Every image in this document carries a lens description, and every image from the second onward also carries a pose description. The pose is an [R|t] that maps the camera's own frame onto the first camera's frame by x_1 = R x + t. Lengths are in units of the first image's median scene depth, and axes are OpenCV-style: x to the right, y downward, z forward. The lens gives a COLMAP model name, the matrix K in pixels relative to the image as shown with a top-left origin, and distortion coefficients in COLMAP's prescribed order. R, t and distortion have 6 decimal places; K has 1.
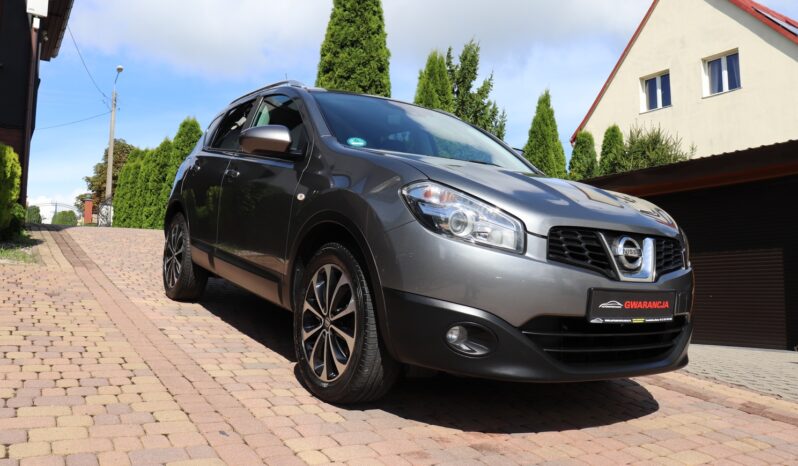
lens RADIAL K [[660.2, 0, 398.2], [0, 660.2, 235.7], [0, 0, 1]] dist [-0.172678, 0.149565]
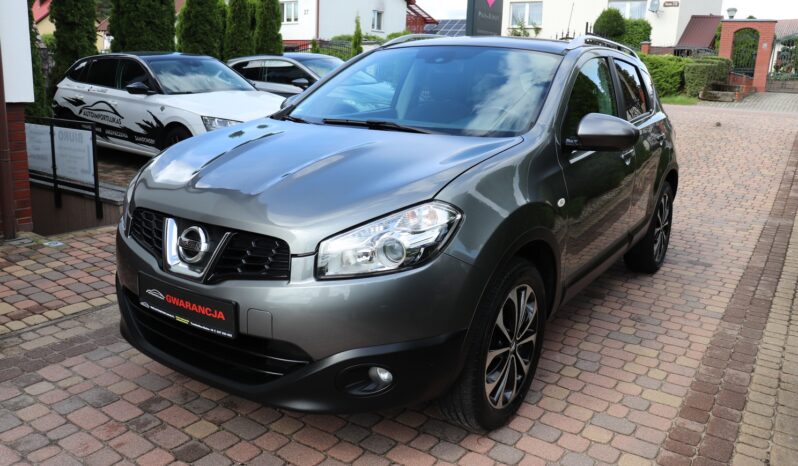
lens RADIAL K [[660.2, 0, 396.3], [0, 660.2, 229.4], [0, 0, 1]] dist [-0.172678, 0.149565]
pose [[0.402757, 0.125149, -0.906711, 1.285912], [-0.022417, 0.991660, 0.126917, -0.114251], [0.915033, -0.030791, 0.402203, 0.906927]]
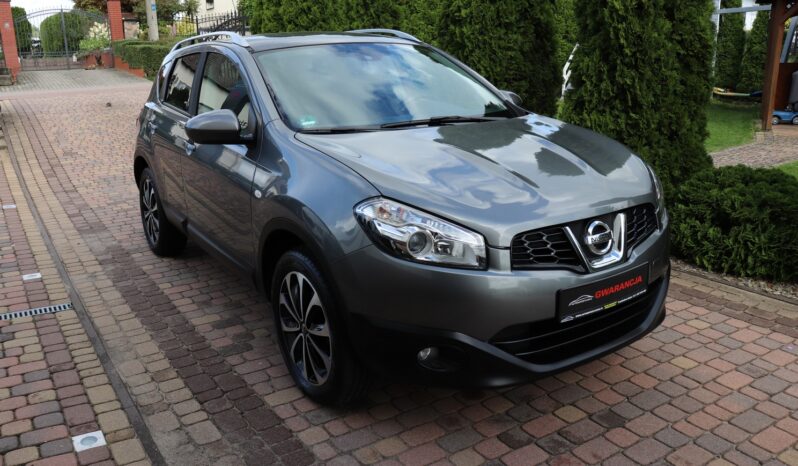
lens RADIAL K [[660.2, 0, 398.0], [0, 660.2, 237.2], [0, 0, 1]] dist [-0.172678, 0.149565]
pose [[0.991961, -0.126045, -0.011236, 0.071204], [0.125065, 0.962954, 0.238910, -0.247142], [-0.019294, -0.238395, 0.970977, 0.060666]]
